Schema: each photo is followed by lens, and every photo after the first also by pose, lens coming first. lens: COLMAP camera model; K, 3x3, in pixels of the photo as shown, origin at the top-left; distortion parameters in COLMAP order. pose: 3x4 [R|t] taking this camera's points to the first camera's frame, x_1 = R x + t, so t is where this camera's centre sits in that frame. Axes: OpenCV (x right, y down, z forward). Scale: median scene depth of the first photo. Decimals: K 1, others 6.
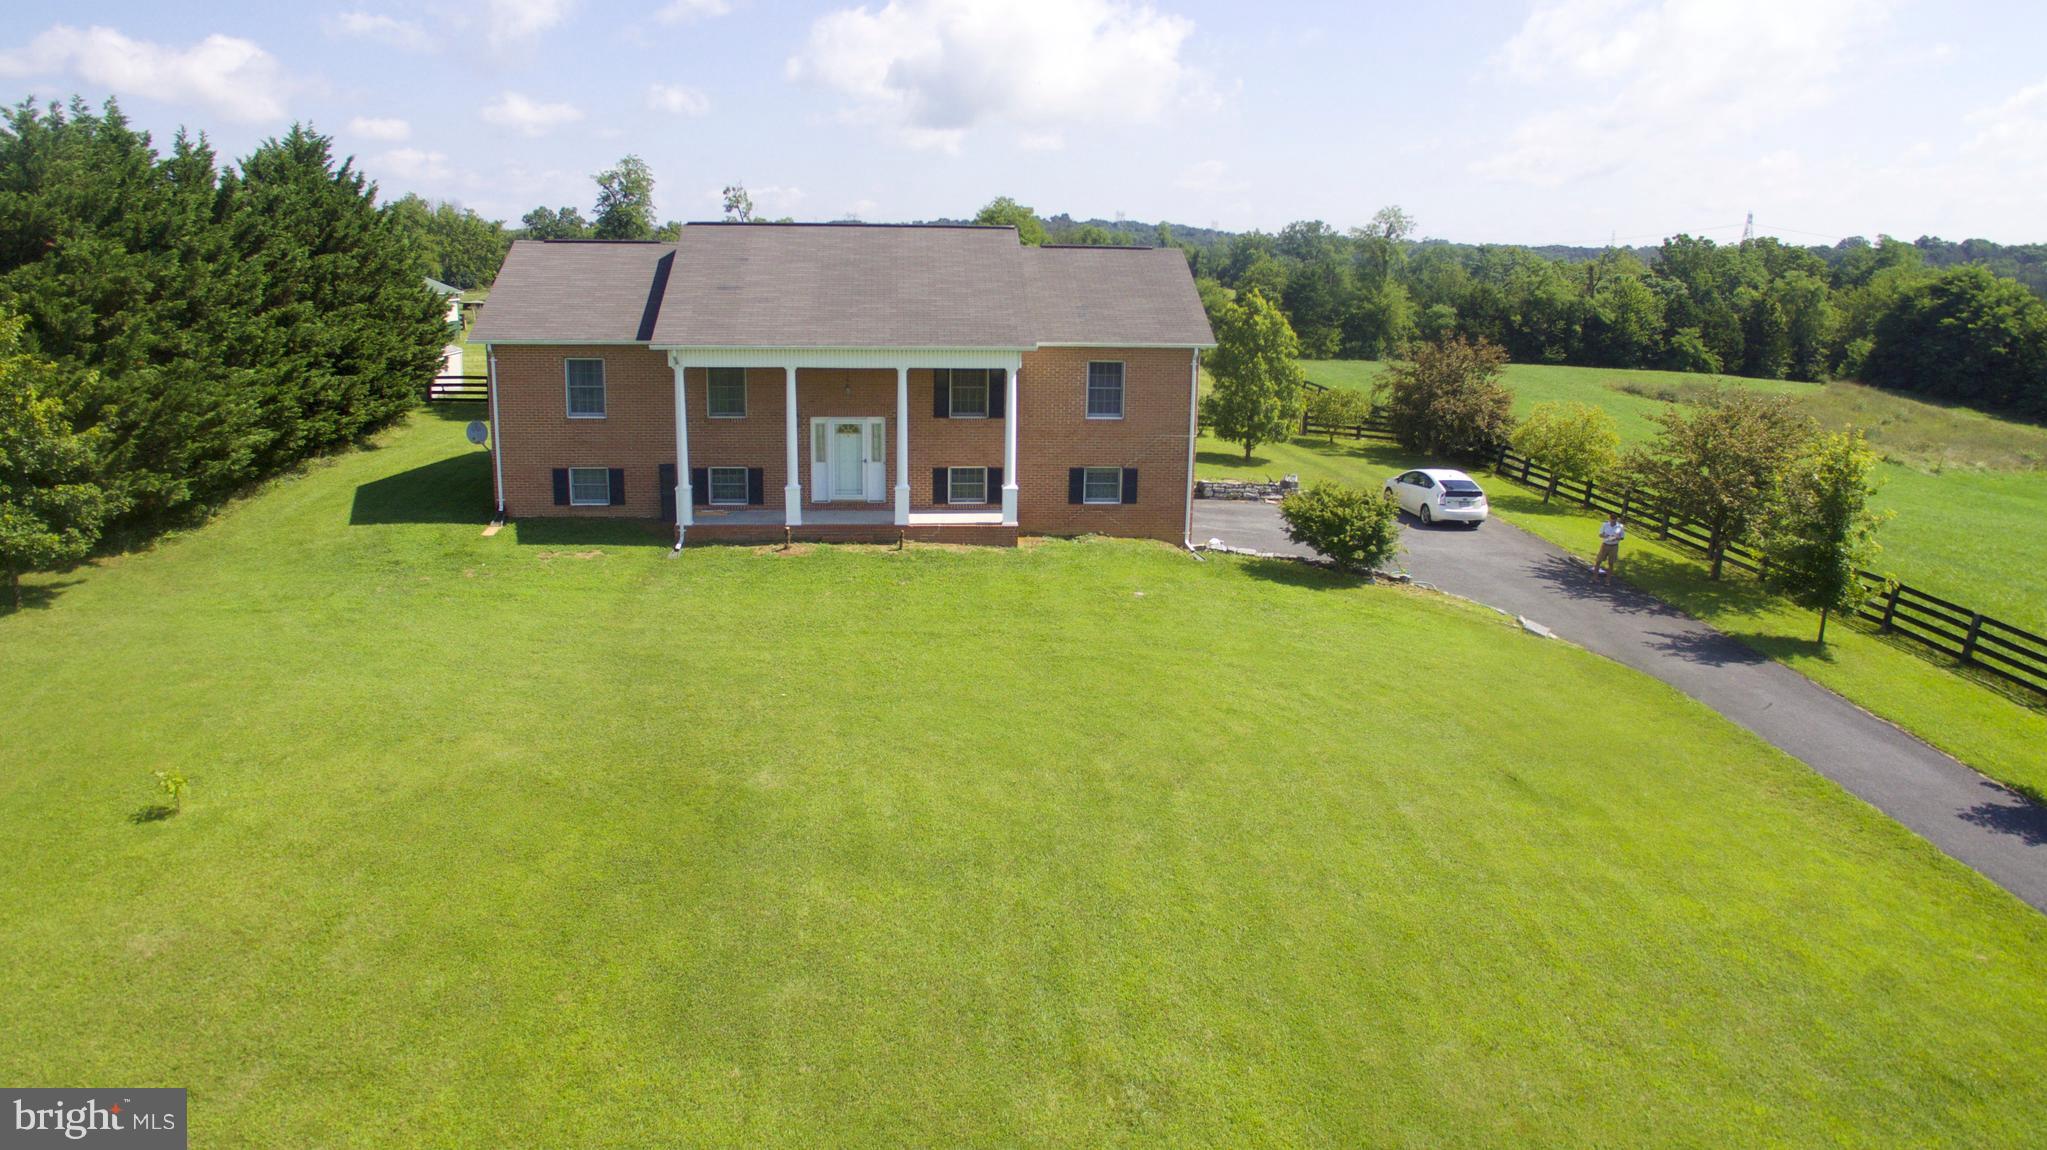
lens RADIAL K [[1386.2, 0, 1023.5], [0, 1386.2, 575.0], [0, 0, 1]] dist [-0.117362, 0.094475]
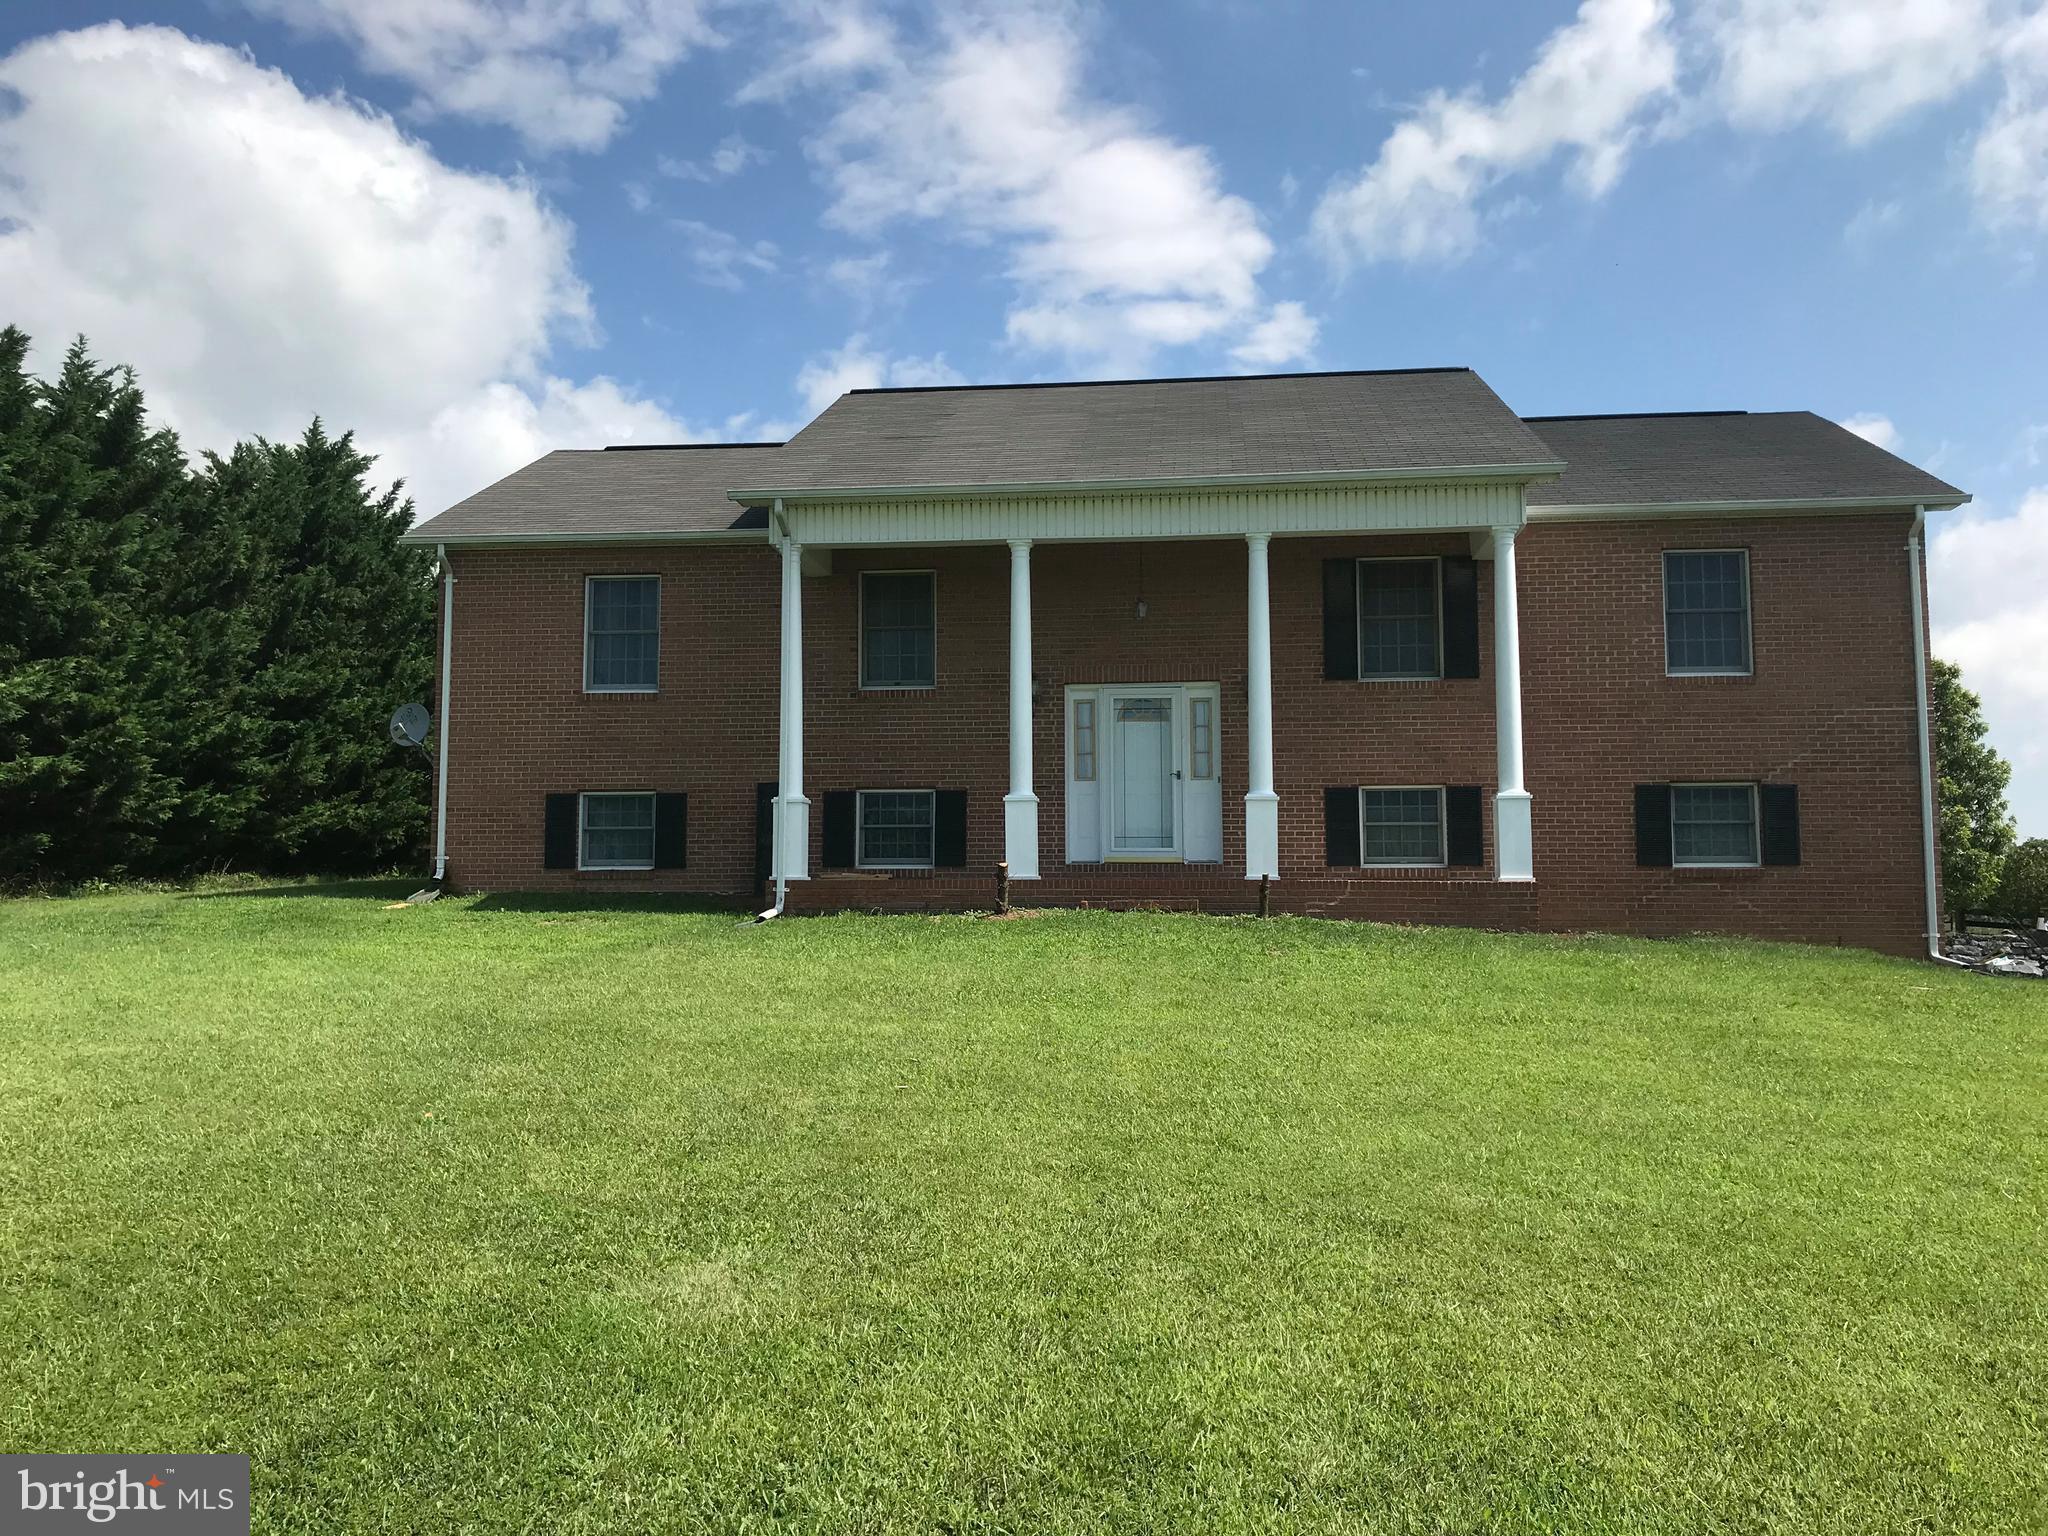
lens RADIAL K [[1679.3, 0, 1017.0], [0, 1679.3, 761.3], [0, 0, 1]] dist [0.041727, -0.003146]
pose [[0.978845, -0.032840, -0.201953, -0.054392], [-0.030834, 0.952087, -0.304268, 0.093402], [0.202269, 0.304059, 0.930933, 0.470268]]
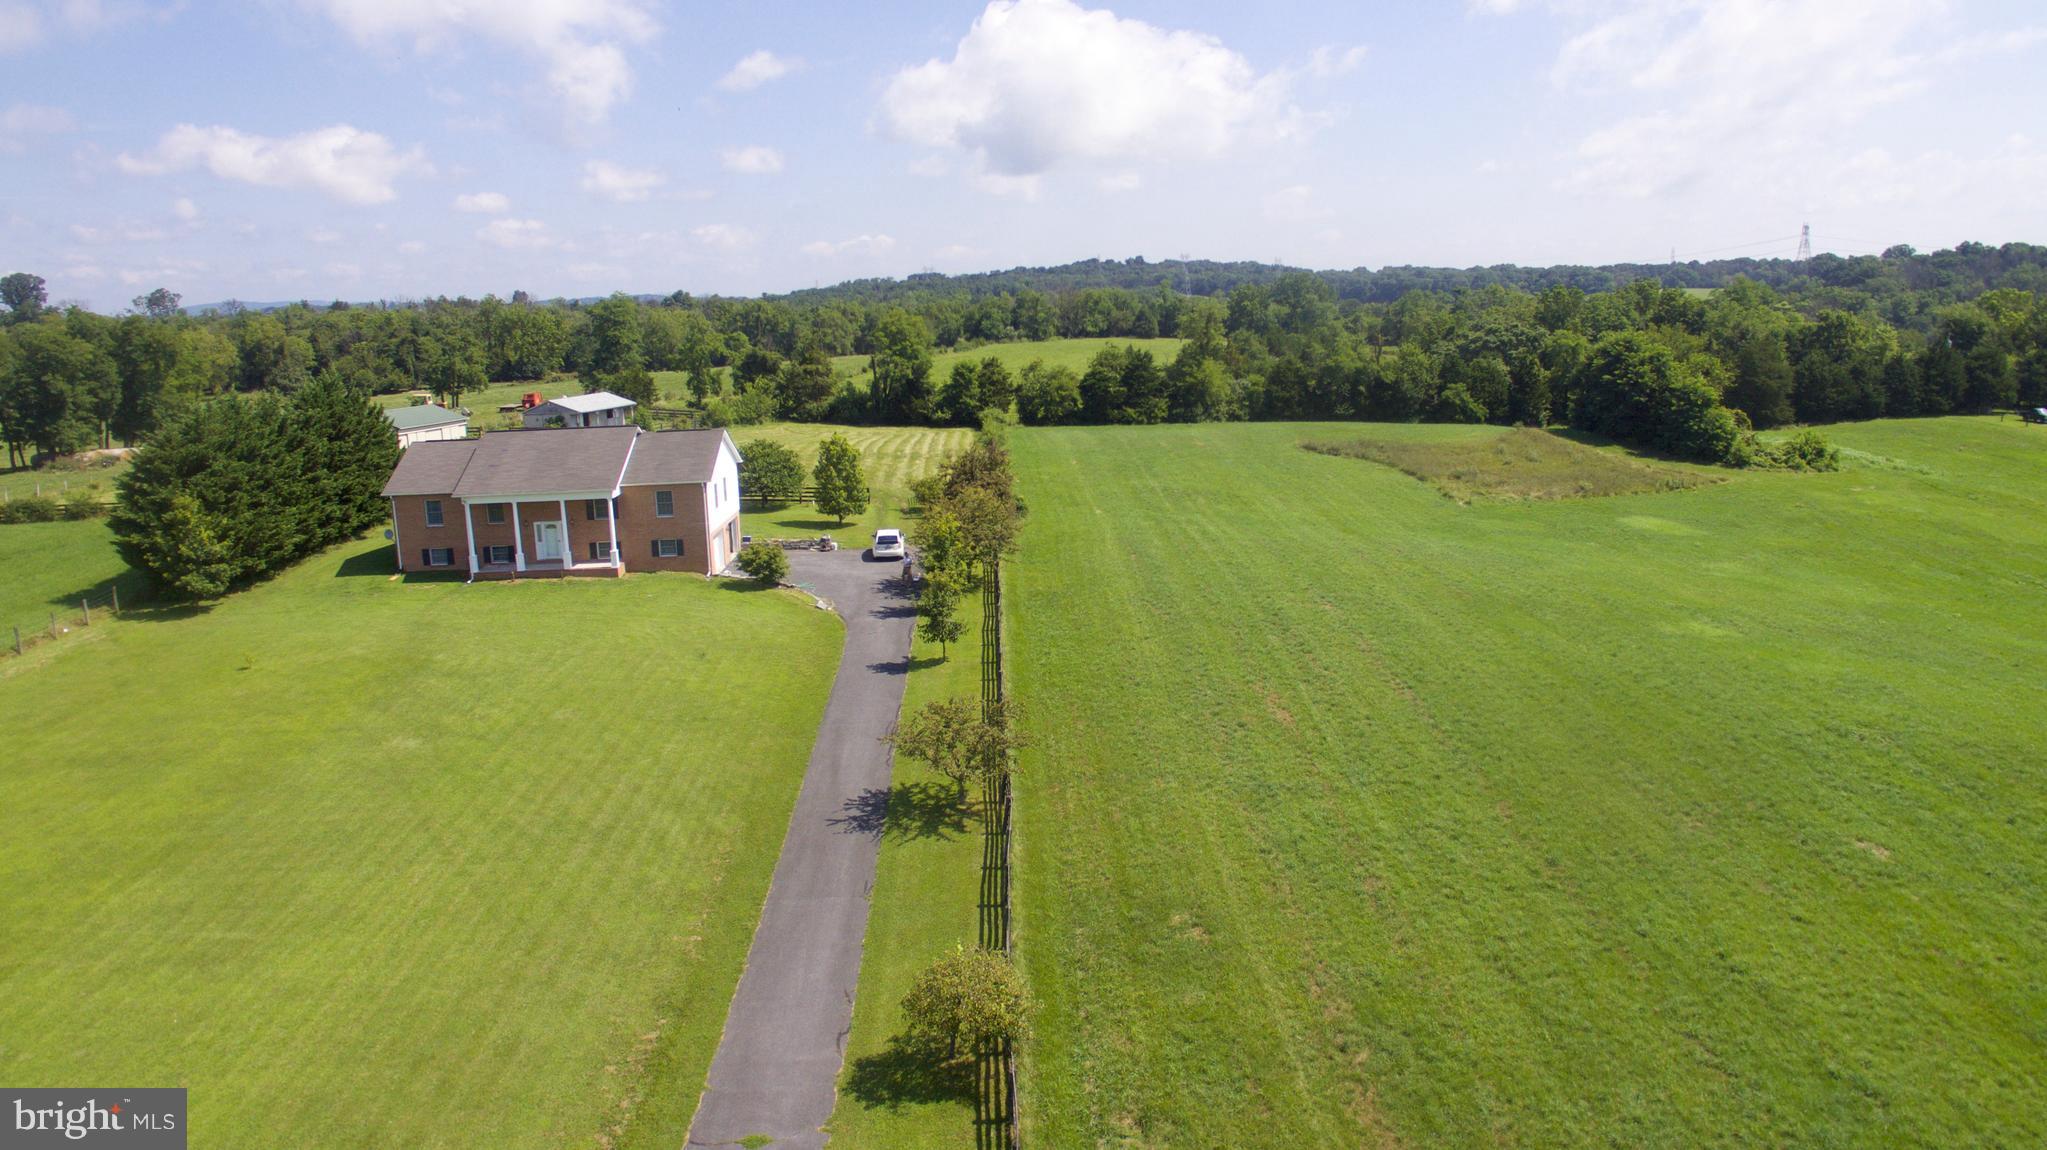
lens RADIAL K [[1386.2, 0, 1023.5], [0, 1386.2, 575.0], [0, 0, 1]] dist [-0.117362, 0.094475]
pose [[0.996351, -0.034018, -0.078275, 0.821263], [0.031900, 0.999095, -0.028148, 0.059249], [0.079162, 0.025549, 0.996534, -1.154096]]
